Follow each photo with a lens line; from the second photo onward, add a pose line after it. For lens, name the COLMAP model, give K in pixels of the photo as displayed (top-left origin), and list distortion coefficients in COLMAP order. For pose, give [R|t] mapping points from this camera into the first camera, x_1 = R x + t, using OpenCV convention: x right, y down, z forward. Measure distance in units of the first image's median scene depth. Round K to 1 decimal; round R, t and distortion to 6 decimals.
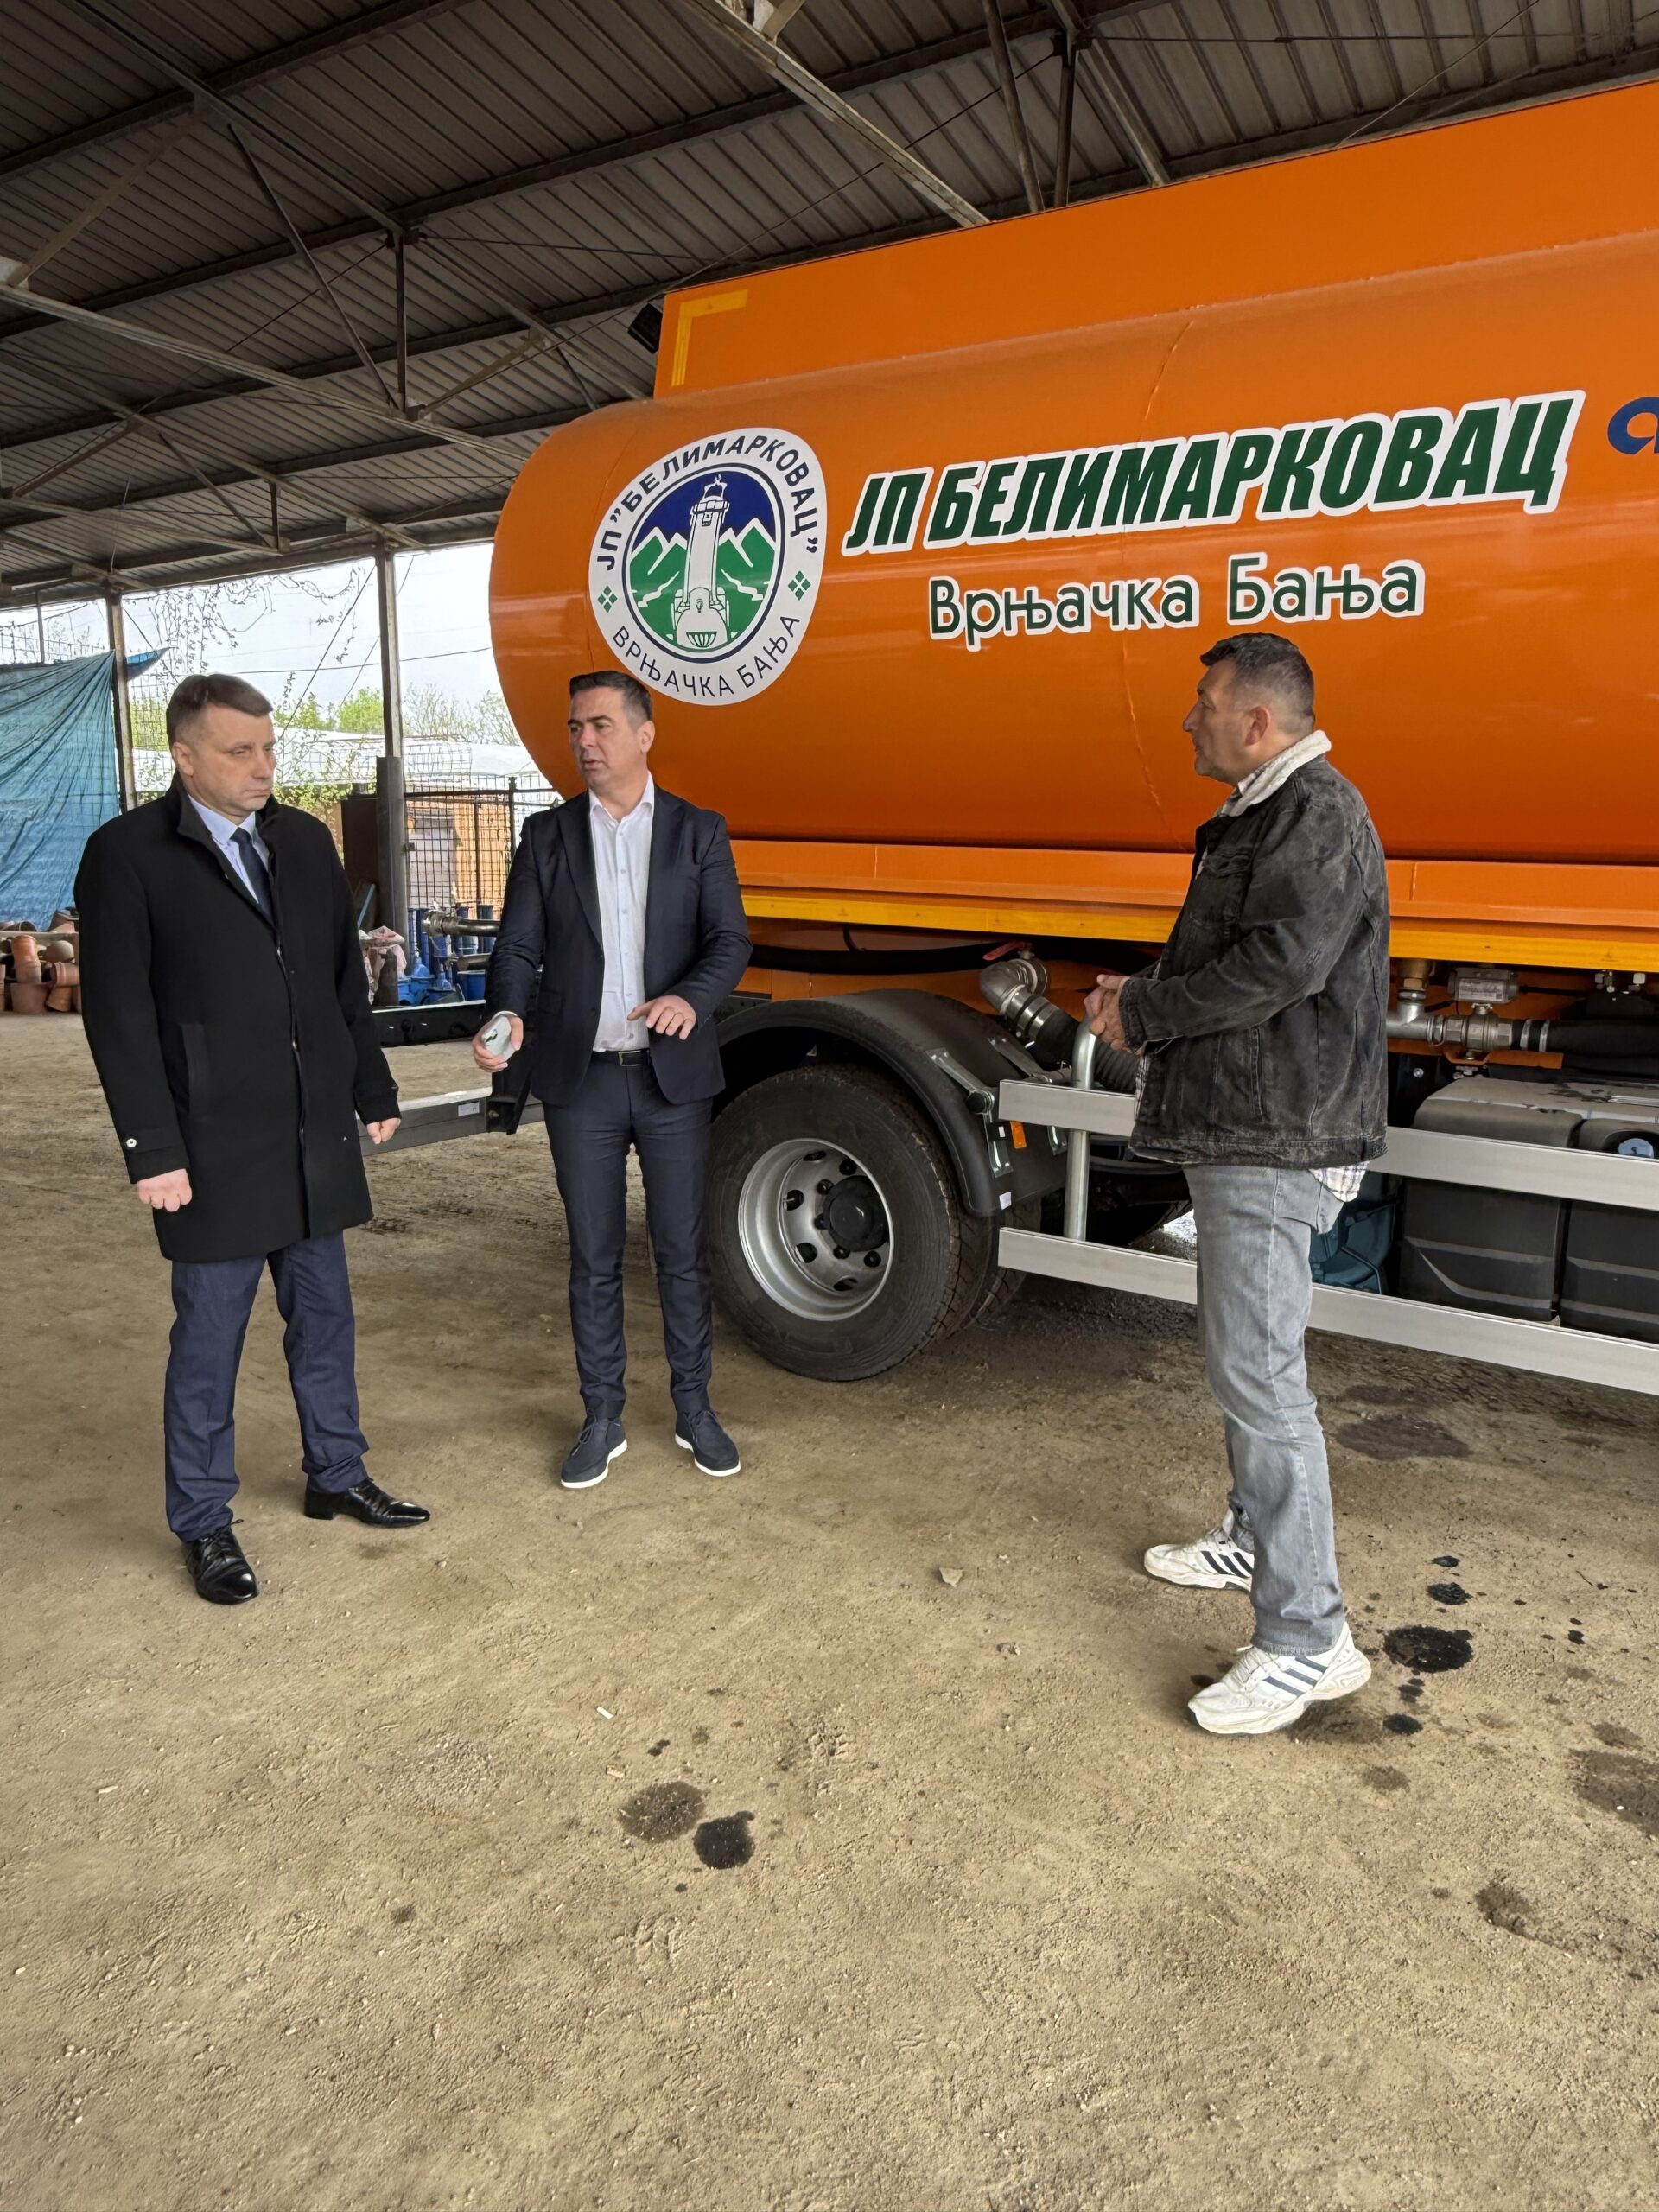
lens RADIAL K [[1551.1, 0, 829.5], [0, 1551.1, 1106.0], [0, 0, 1]] dist [-0.003058, 0.000076]
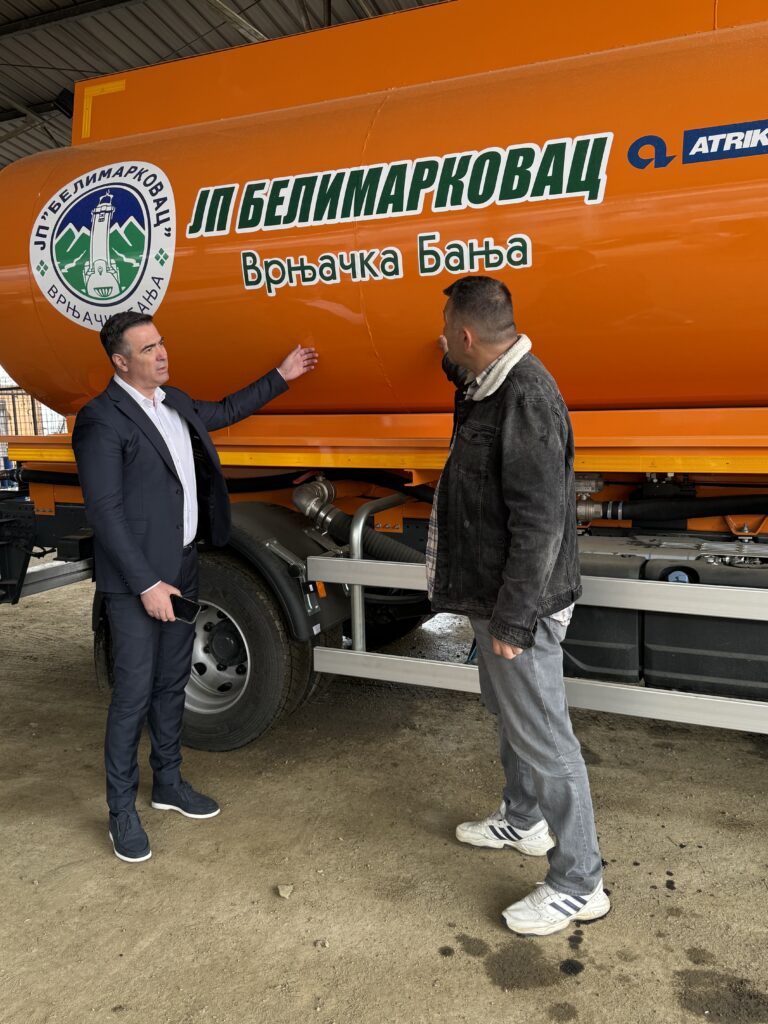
lens RADIAL K [[859.8, 0, 384.0], [0, 859.8, 512.0], [0, 0, 1]] dist [0.096028, -0.161448]
pose [[0.984935, -0.063565, 0.160817, 0.051401], [0.070749, 0.996718, -0.039341, -0.024495], [-0.157789, 0.050126, 0.986200, 0.102114]]
